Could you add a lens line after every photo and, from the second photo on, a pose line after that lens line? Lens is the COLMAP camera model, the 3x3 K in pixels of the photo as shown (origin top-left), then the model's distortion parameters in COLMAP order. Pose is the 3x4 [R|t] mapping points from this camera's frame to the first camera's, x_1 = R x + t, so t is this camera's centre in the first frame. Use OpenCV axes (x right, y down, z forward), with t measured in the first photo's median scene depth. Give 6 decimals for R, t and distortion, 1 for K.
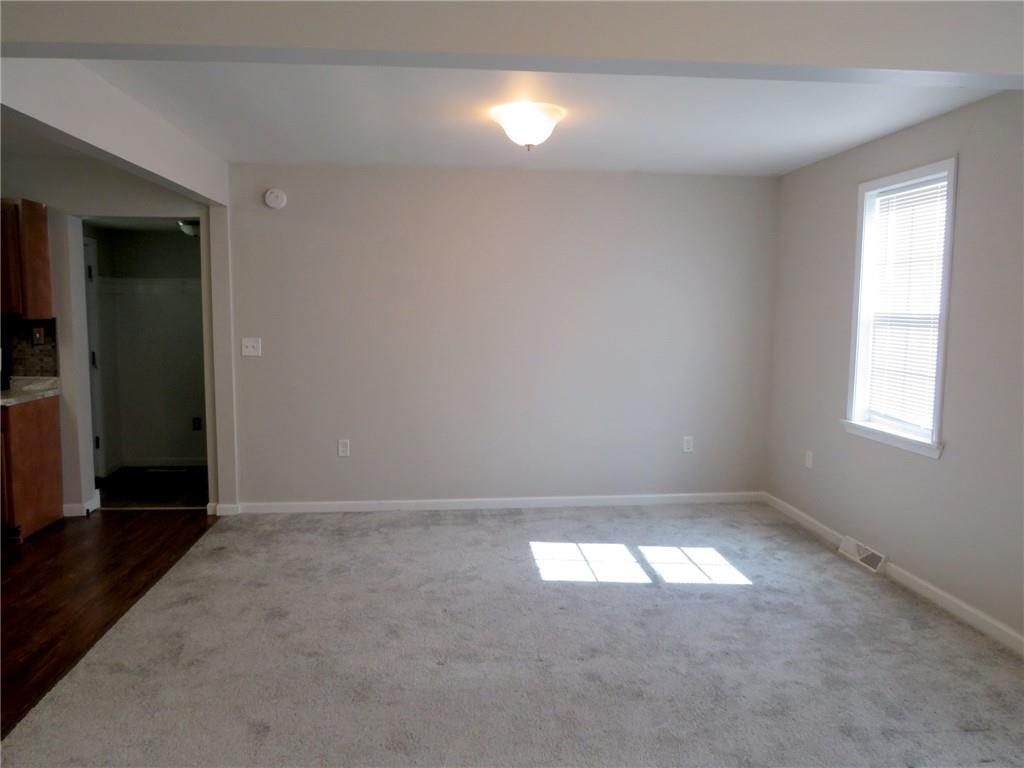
lens RADIAL K [[727.0, 0, 511.8], [0, 727.0, 382.9], [0, 0, 1]] dist [-0.028549, 0.011817]
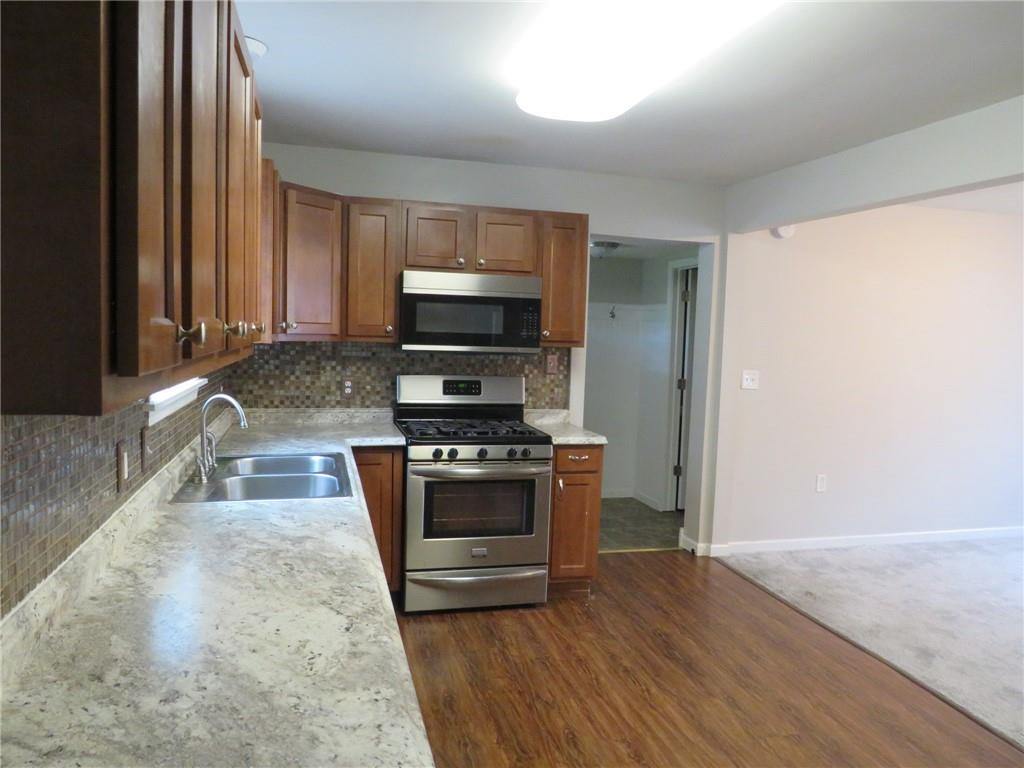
lens RADIAL K [[727.0, 0, 511.6], [0, 727.0, 383.7], [0, 0, 1]] dist [-0.028549, 0.011817]
pose [[0.985450, 0.016544, 0.169157, -0.860306], [-0.013488, 0.999725, -0.019202, -0.022451], [-0.169428, 0.016641, 0.985402, 0.107494]]
